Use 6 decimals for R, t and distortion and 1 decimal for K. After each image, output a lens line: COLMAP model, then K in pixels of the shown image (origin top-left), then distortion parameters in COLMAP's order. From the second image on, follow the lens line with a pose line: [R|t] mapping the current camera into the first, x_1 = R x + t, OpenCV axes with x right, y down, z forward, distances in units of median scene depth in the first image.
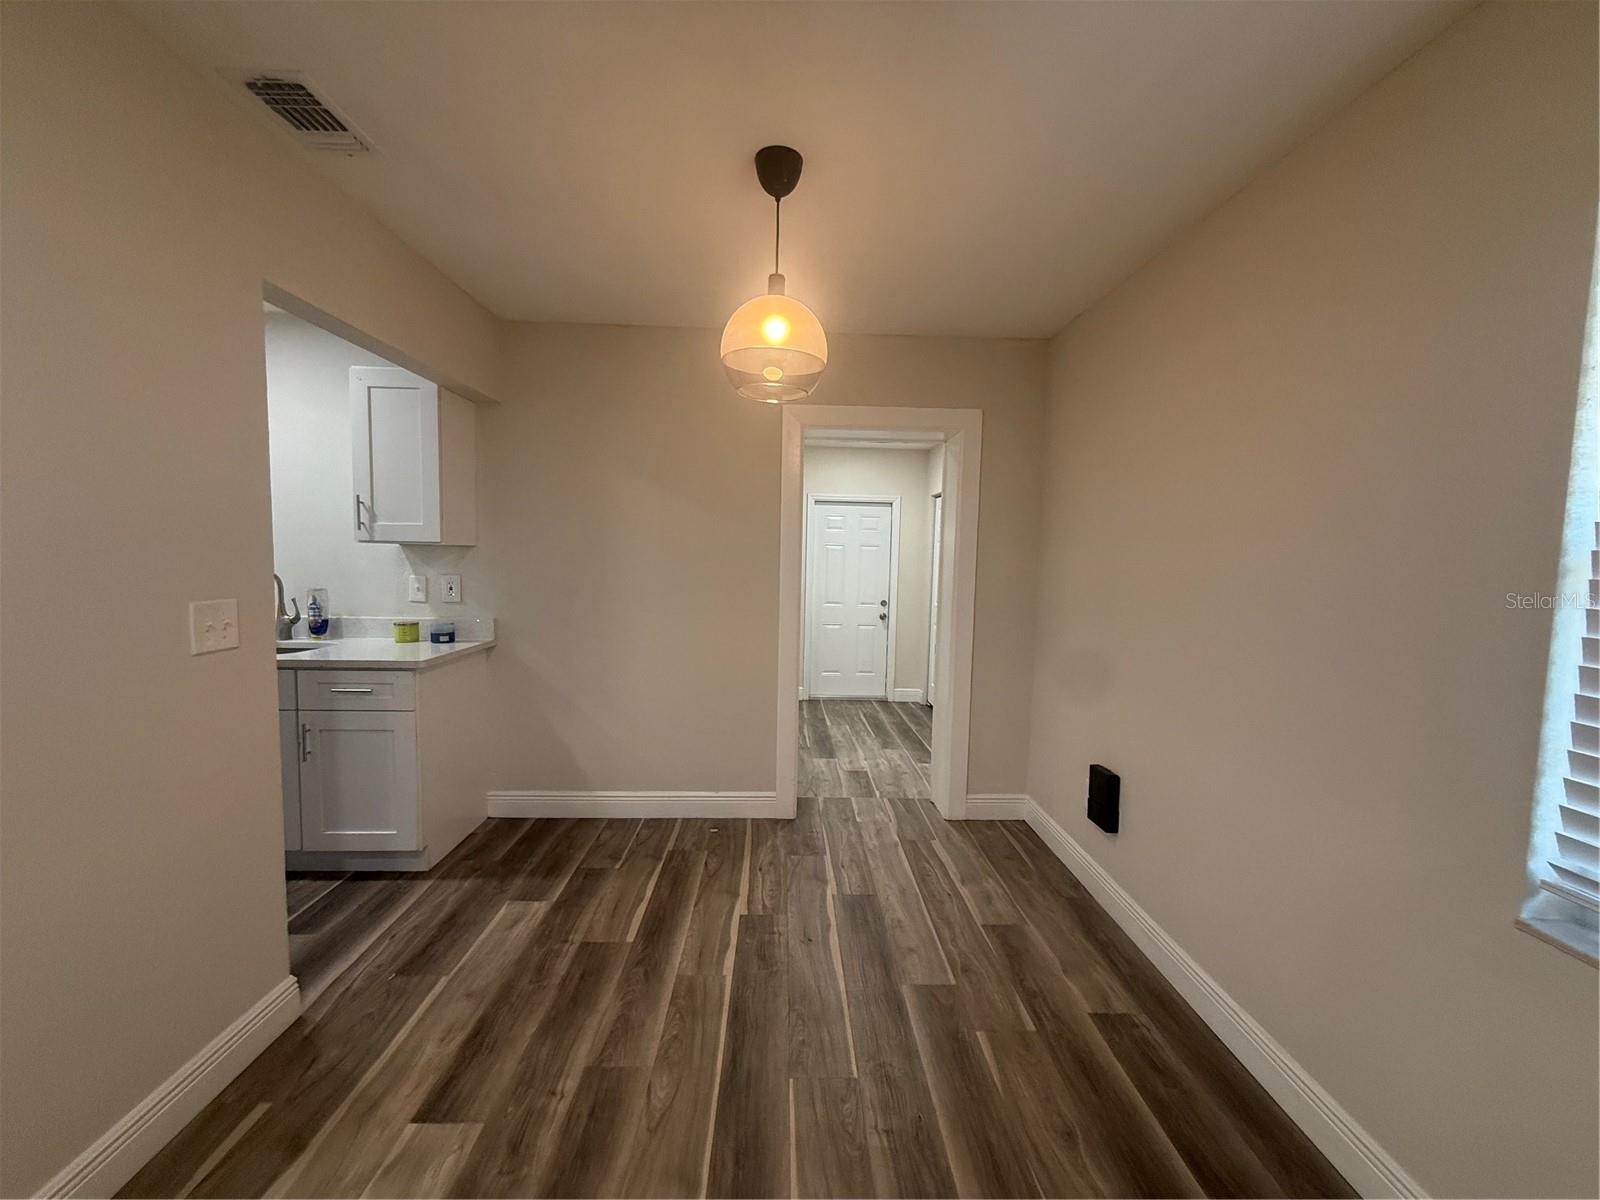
lens RADIAL K [[642.5, 0, 804.9], [0, 642.5, 597.6], [0, 0, 1]] dist [0.000083, 0.000172]
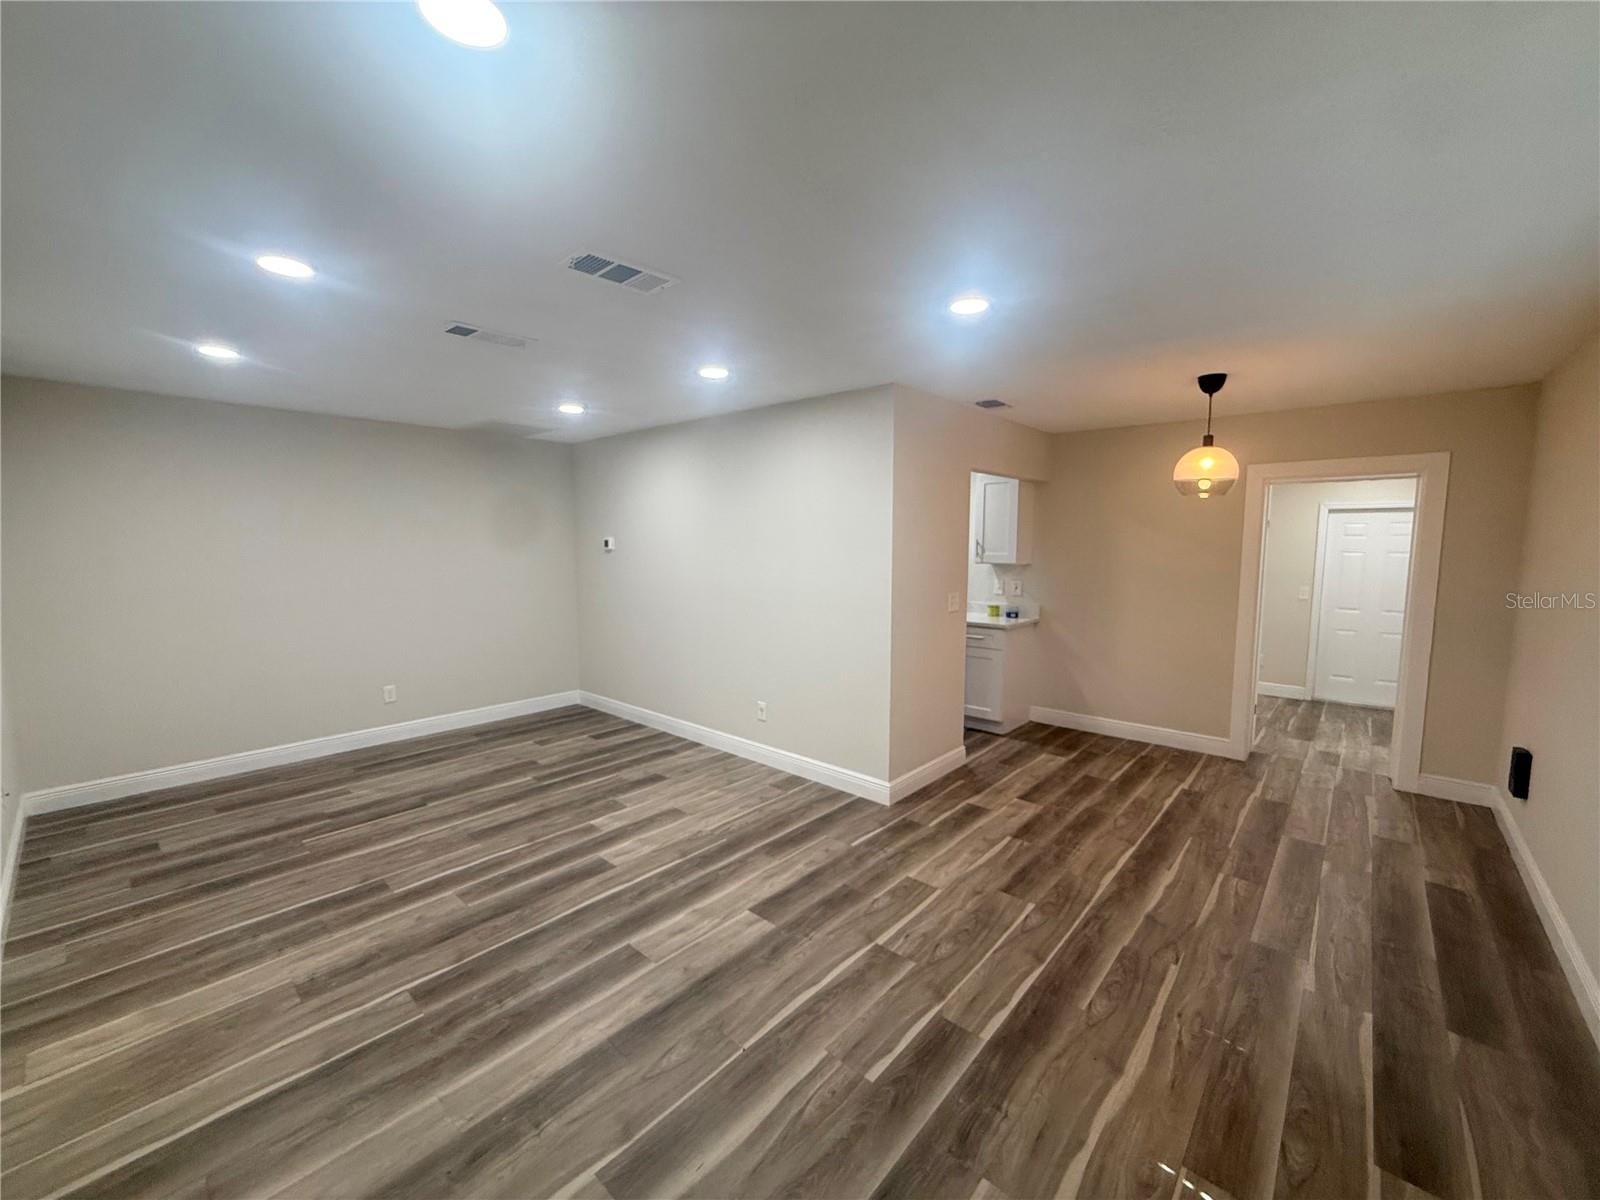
lens RADIAL K [[637.8, 0, 796.4], [0, 637.8, 602.8], [0, 0, 1]] dist [-0.001637, 0.000271]
pose [[0.723249, 0.046411, -0.689026, 0.256955], [-0.034395, 0.998922, 0.031182, -0.008459], [0.689730, 0.001147, 0.724065, -0.790556]]
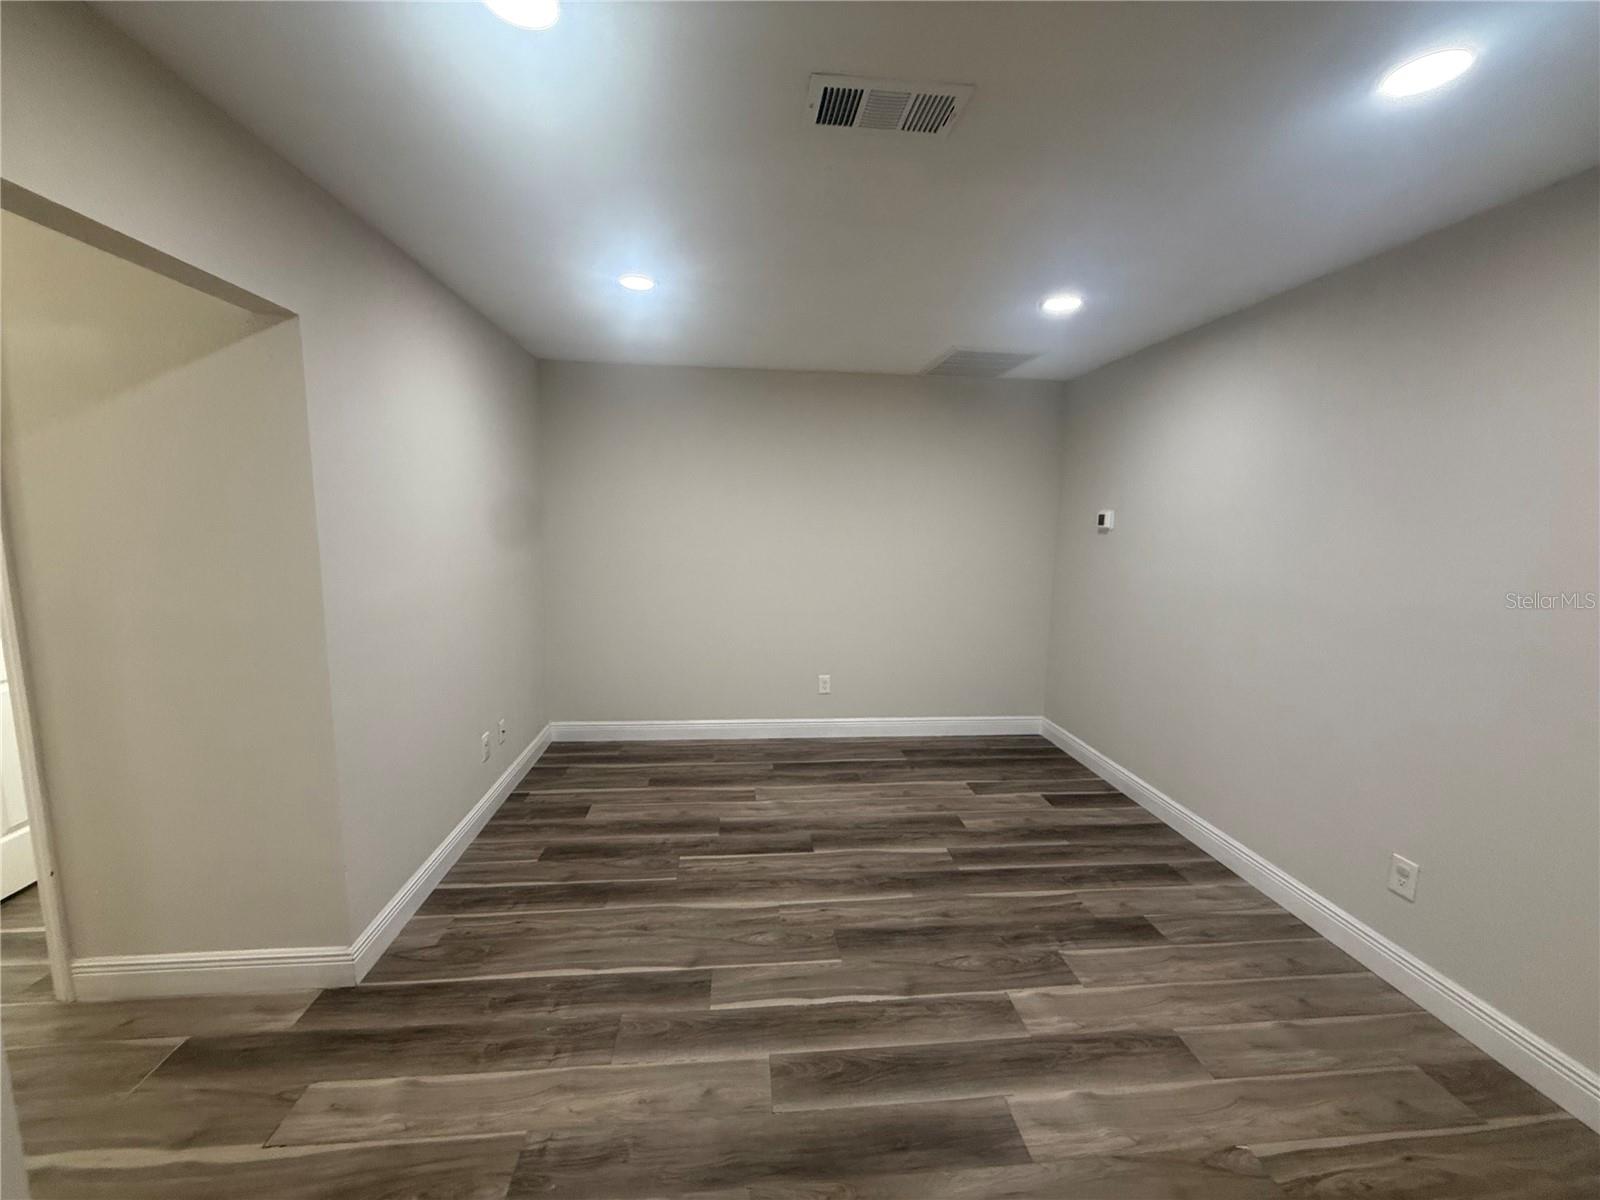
lens RADIAL K [[637.8, 0, 796.4], [0, 637.8, 602.8], [0, 0, 1]] dist [-0.001637, 0.000271]
pose [[0.061910, 0.112243, -0.991750, -0.223493], [-0.087532, 0.990438, 0.106630, -0.023962], [0.994236, 0.080208, 0.071143, -0.490095]]
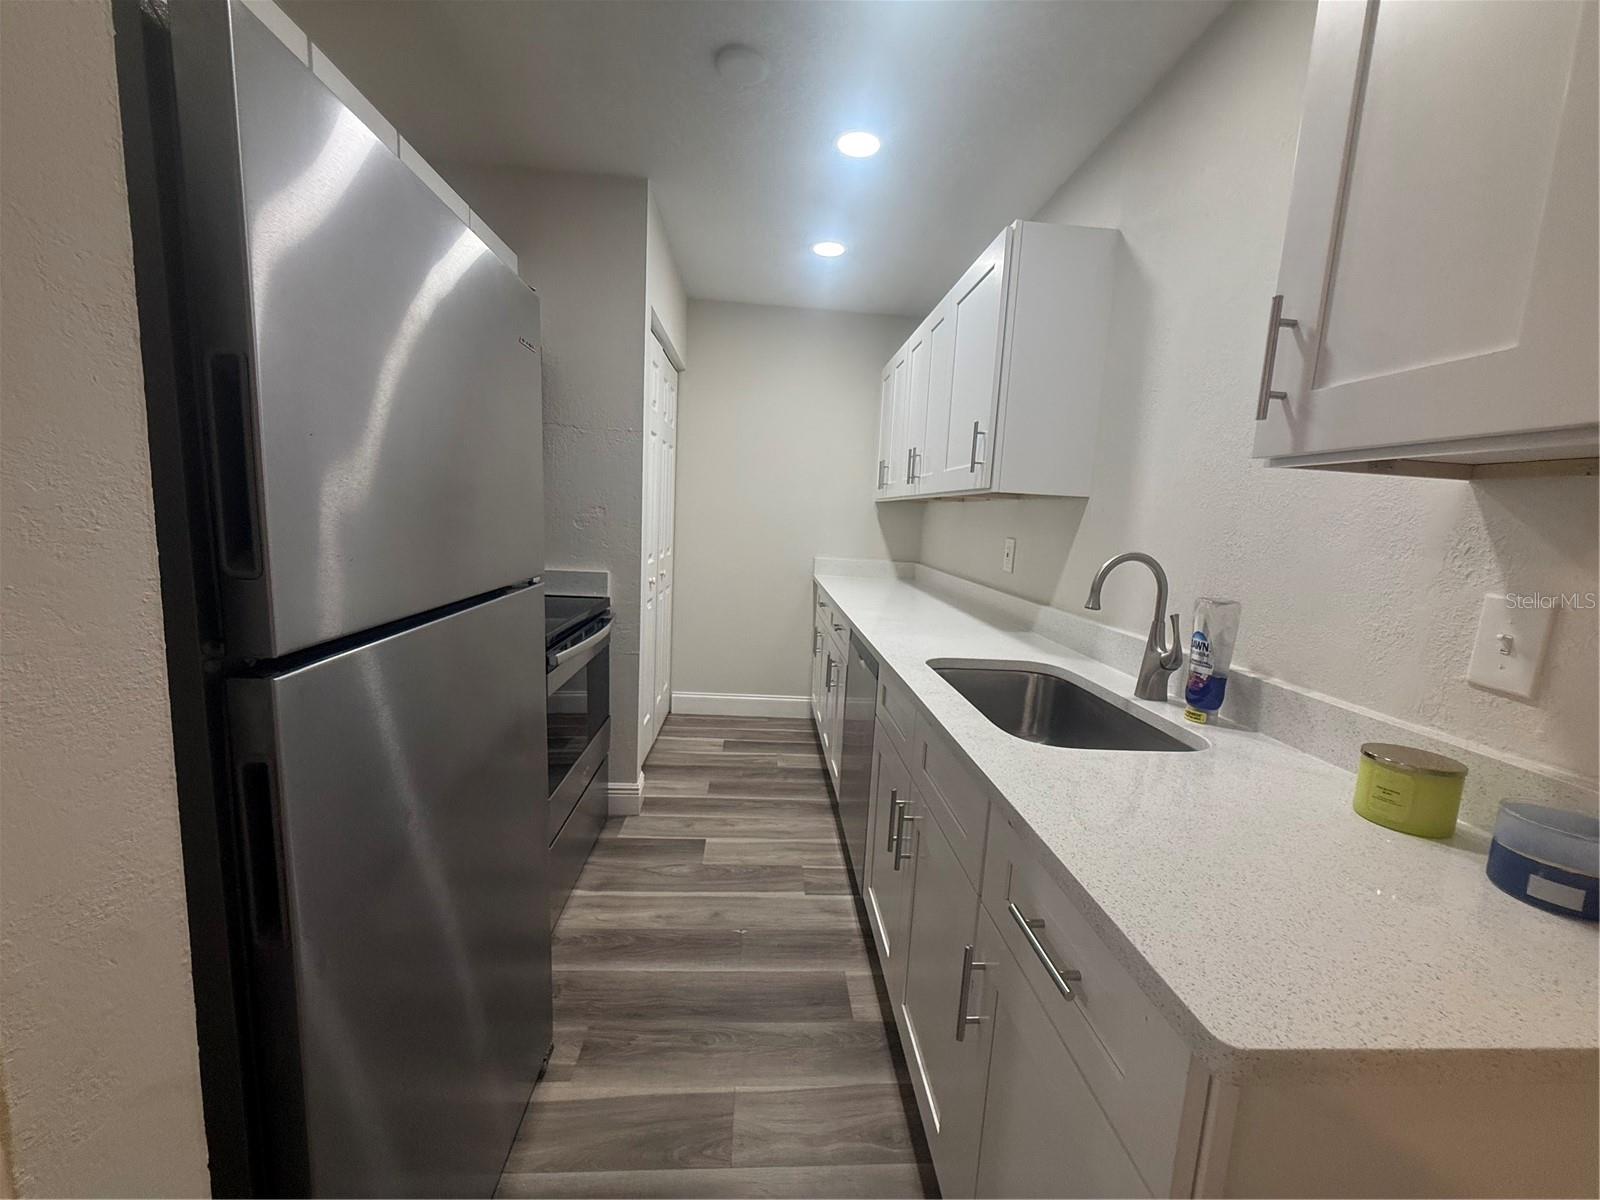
lens RADIAL K [[637.8, 0, 796.4], [0, 637.8, 602.8], [0, 0, 1]] dist [-0.001637, 0.000271]
pose [[0.029082, 0.120034, -0.992344, -0.393381], [-0.121622, 0.985812, 0.115679, -0.028424], [0.992150, 0.117327, 0.043268, 0.778668]]
